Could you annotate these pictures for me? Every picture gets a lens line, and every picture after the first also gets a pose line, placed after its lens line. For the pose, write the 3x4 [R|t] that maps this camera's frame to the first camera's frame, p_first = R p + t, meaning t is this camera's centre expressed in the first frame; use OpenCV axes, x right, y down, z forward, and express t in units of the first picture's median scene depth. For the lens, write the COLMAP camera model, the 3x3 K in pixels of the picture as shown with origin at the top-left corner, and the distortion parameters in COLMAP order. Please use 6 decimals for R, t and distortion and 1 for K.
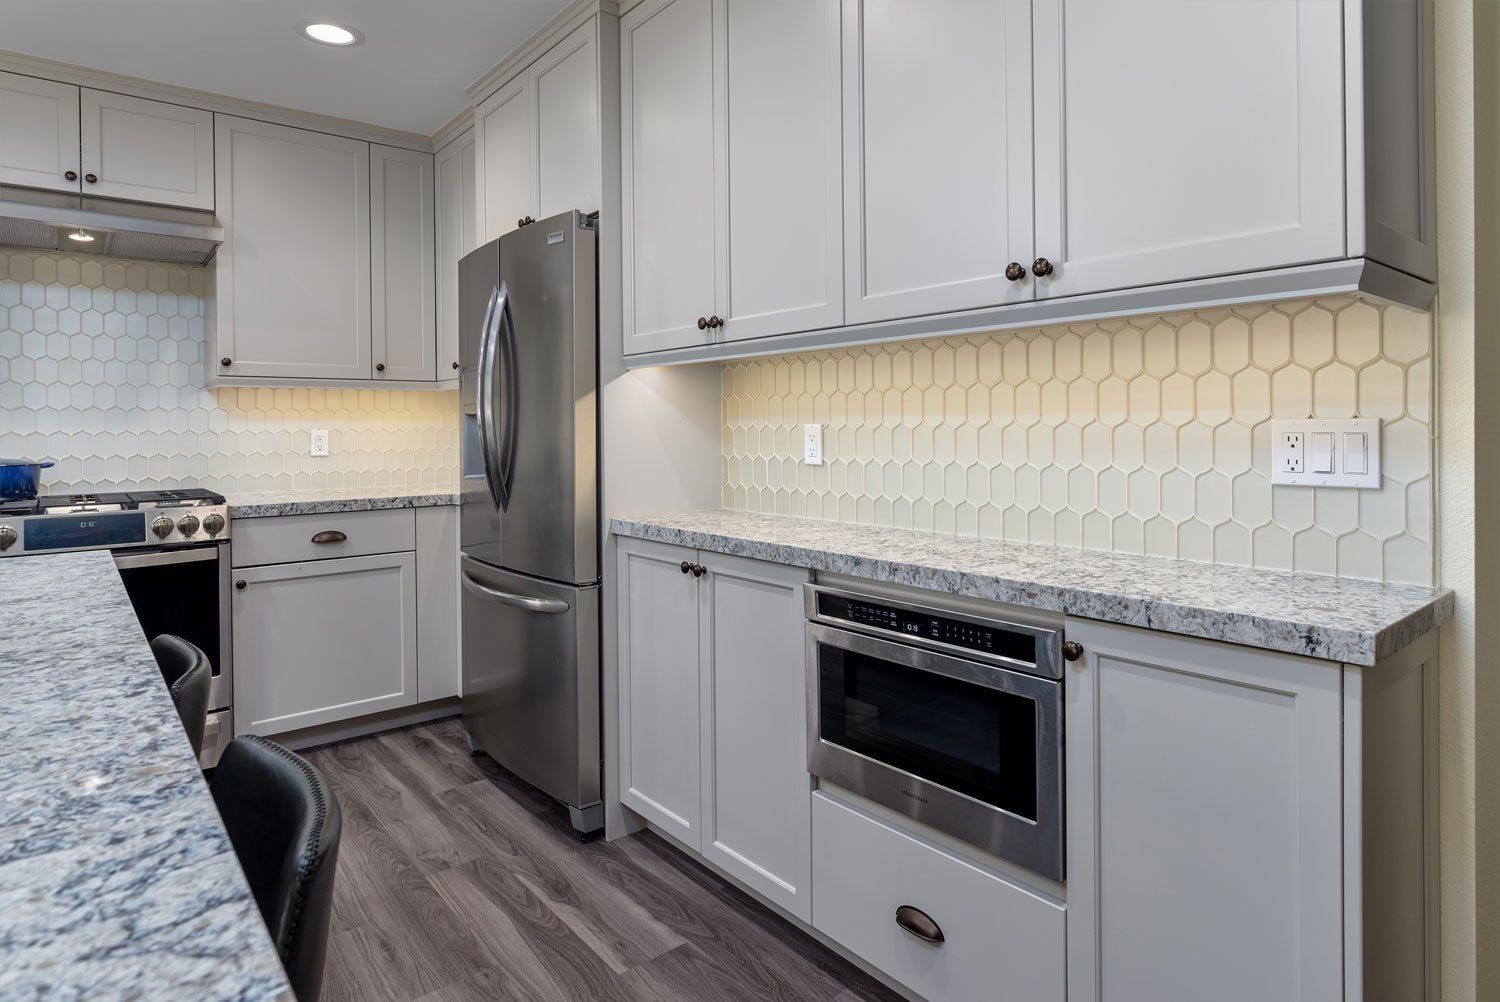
lens RADIAL K [[848.3, 0, 796.6], [0, 848.3, 430.5], [0, 0, 1]] dist [0.001286, -0.000251]
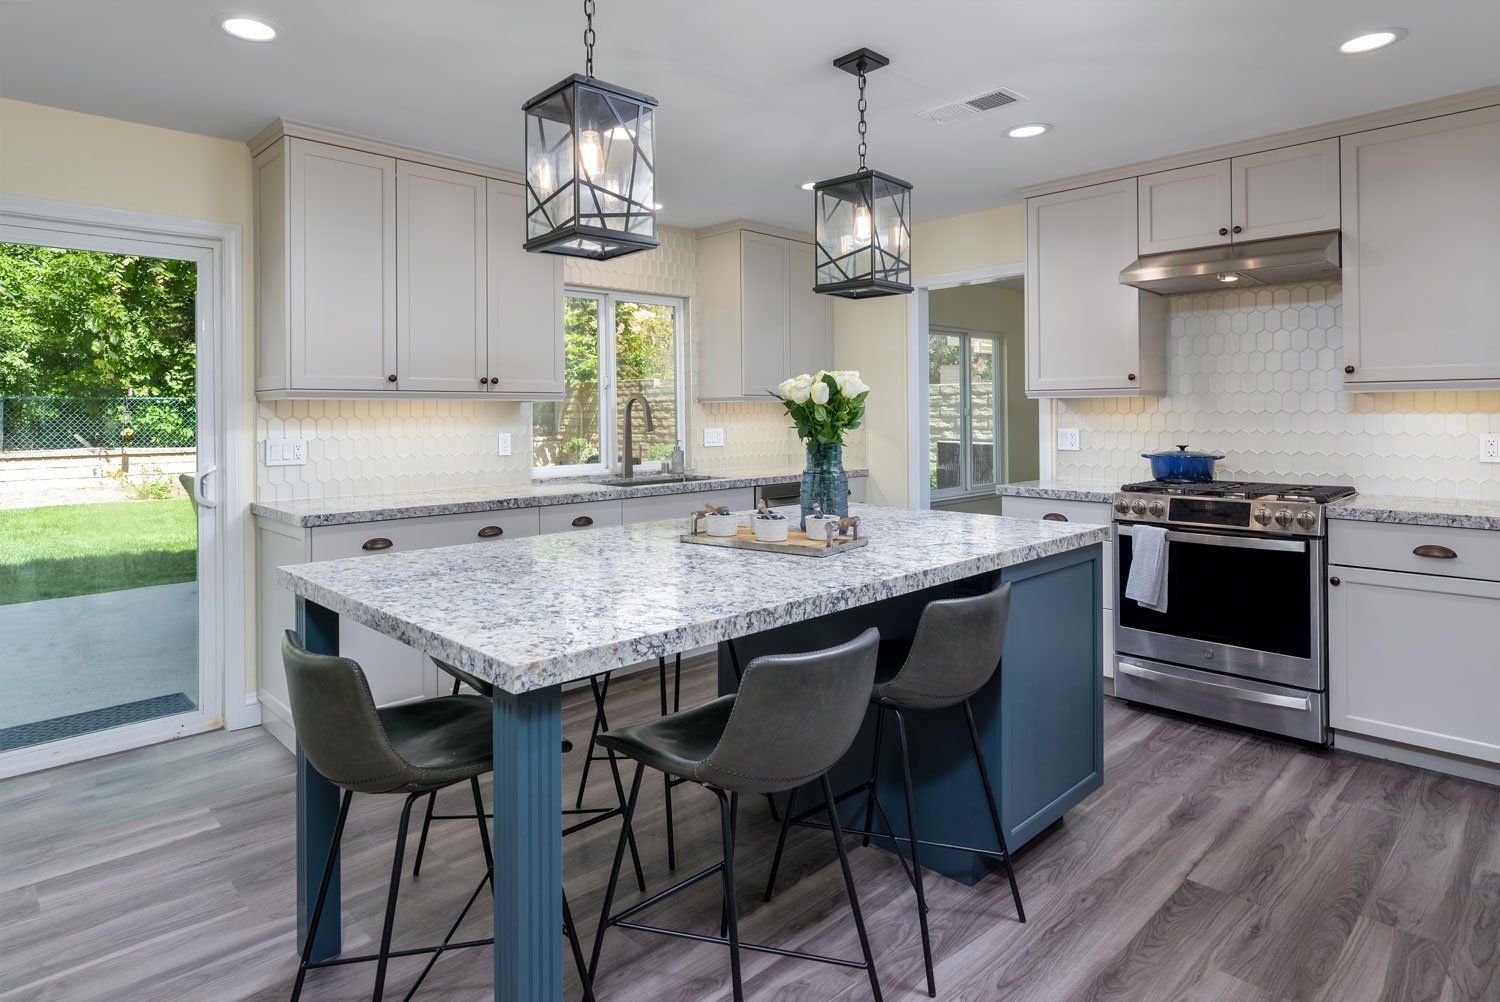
lens RADIAL K [[838.7, 0, 712.2], [0, 838.7, 409.8], [0, 0, 1]] dist [0.001088, -0.000266]
pose [[0.049042, 0.006439, -0.998776, 0.362804], [0.002397, 0.999976, 0.006564, -0.042584], [0.998794, -0.002716, 0.049026, 0.169977]]
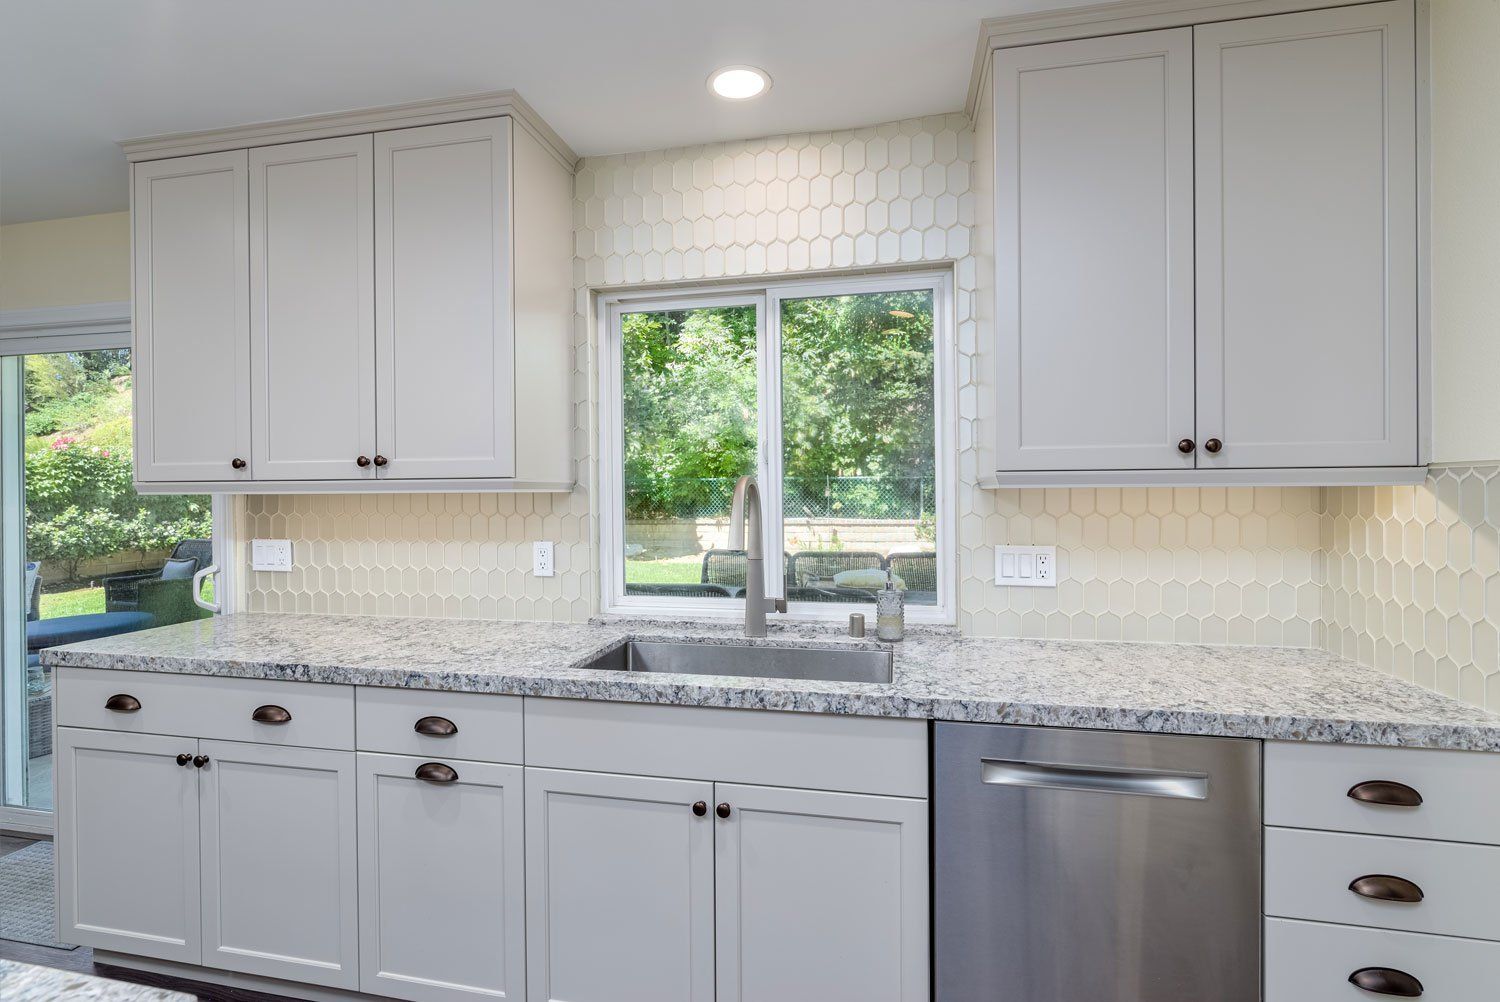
lens RADIAL K [[729.8, 0, 745.3], [0, 729.8, 497.3], [0, 0, 1]] dist [-0.002591, -0.000185]
pose [[-0.795246, 0.021280, -0.605913, -0.818038], [0.012202, 0.999743, 0.019097, -0.053980], [0.606164, 0.007793, -0.795301, 0.660982]]
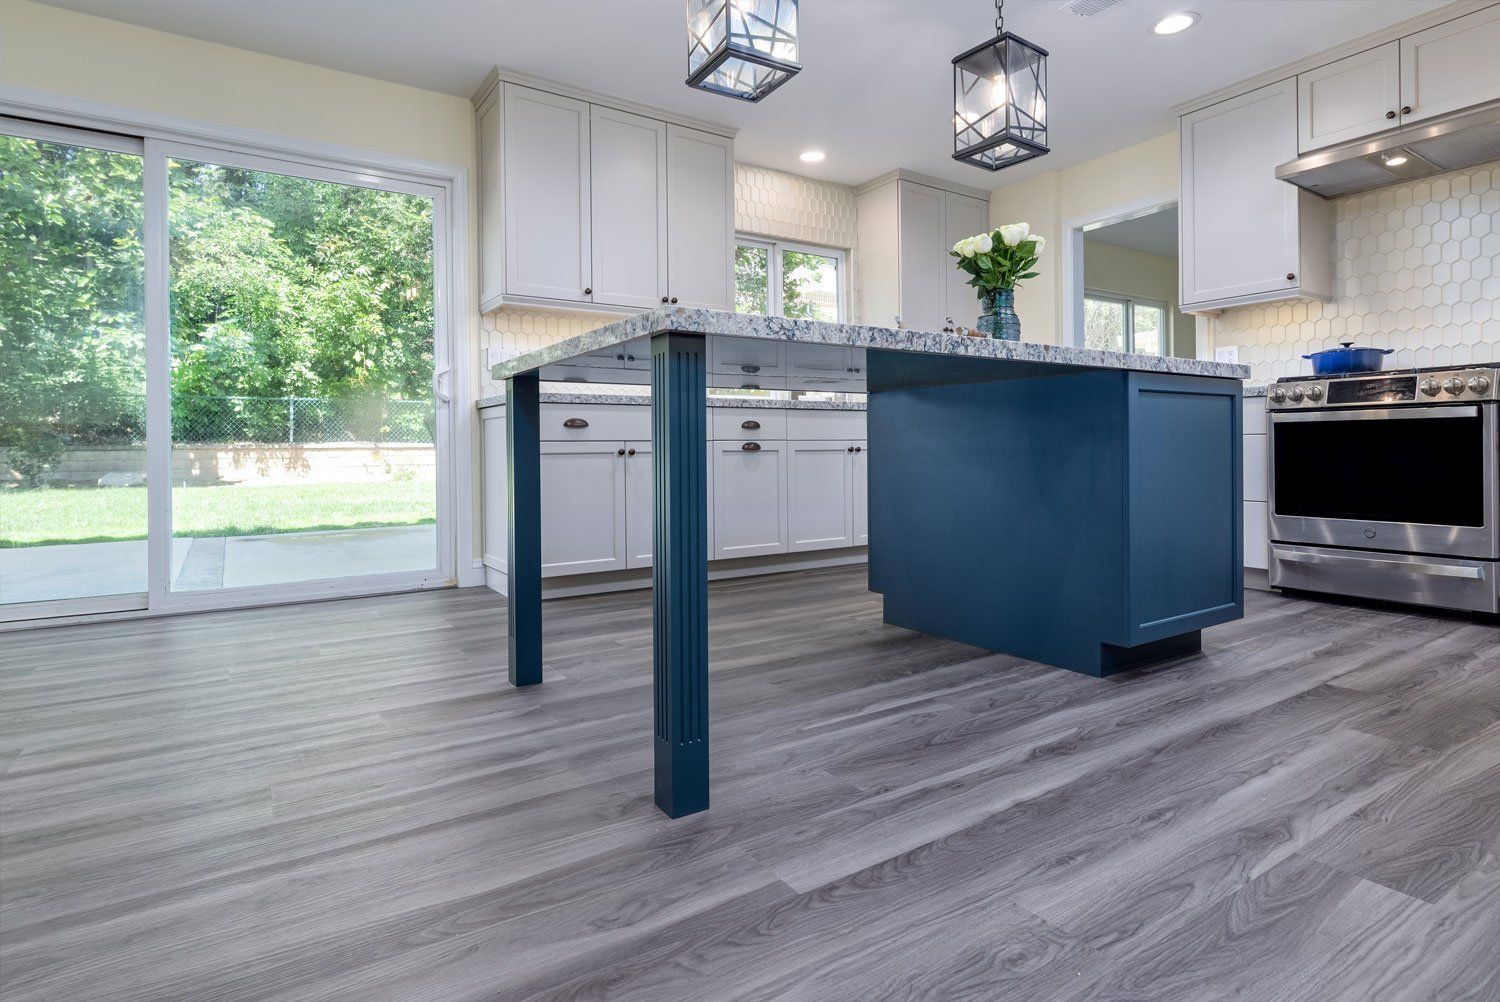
lens RADIAL K [[782.5, 0, 753.0], [0, 782.5, 450.9], [0, 0, 1]] dist [0.000464, 0.000017]
pose [[-0.121229, 0.014509, -0.992518, 0.406801], [0.008482, 0.999872, 0.013580, 0.169505], [0.992588, -0.006773, -0.121337, 0.201686]]
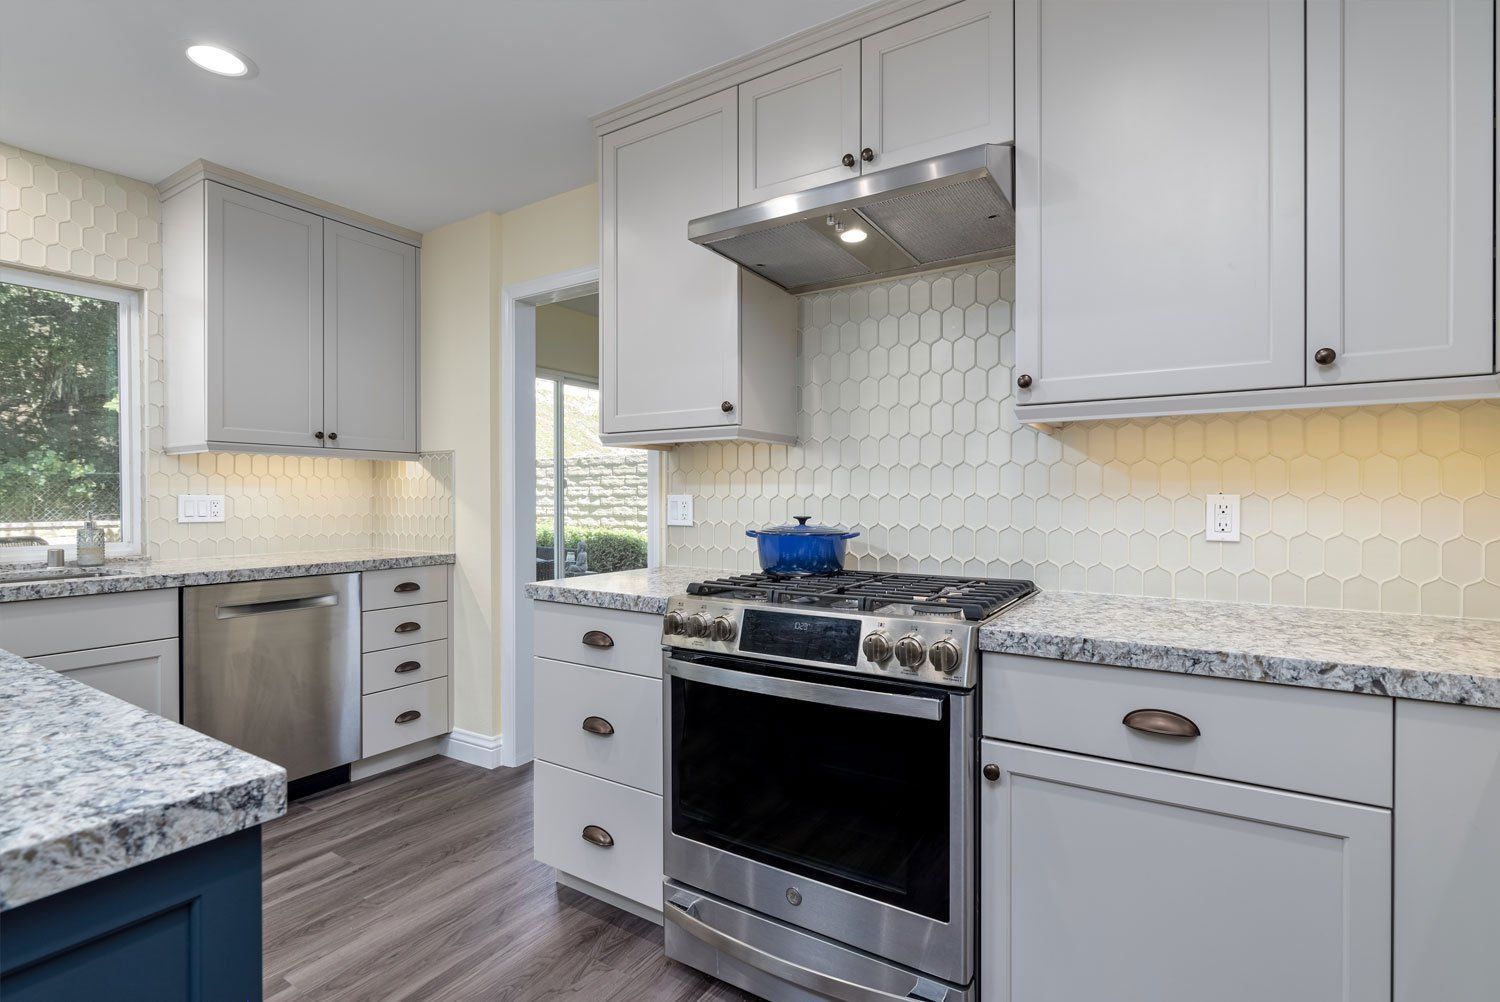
lens RADIAL K [[706.9, 0, 750.0], [0, 706.9, 501.0], [0, 0, 1]] dist [-0.001590, -0.000276]
pose [[0.290846, 0.014300, -0.956663, -0.264499], [-0.005908, 0.999896, 0.013150, -0.000667], [0.956752, 0.001827, 0.290901, 0.722955]]
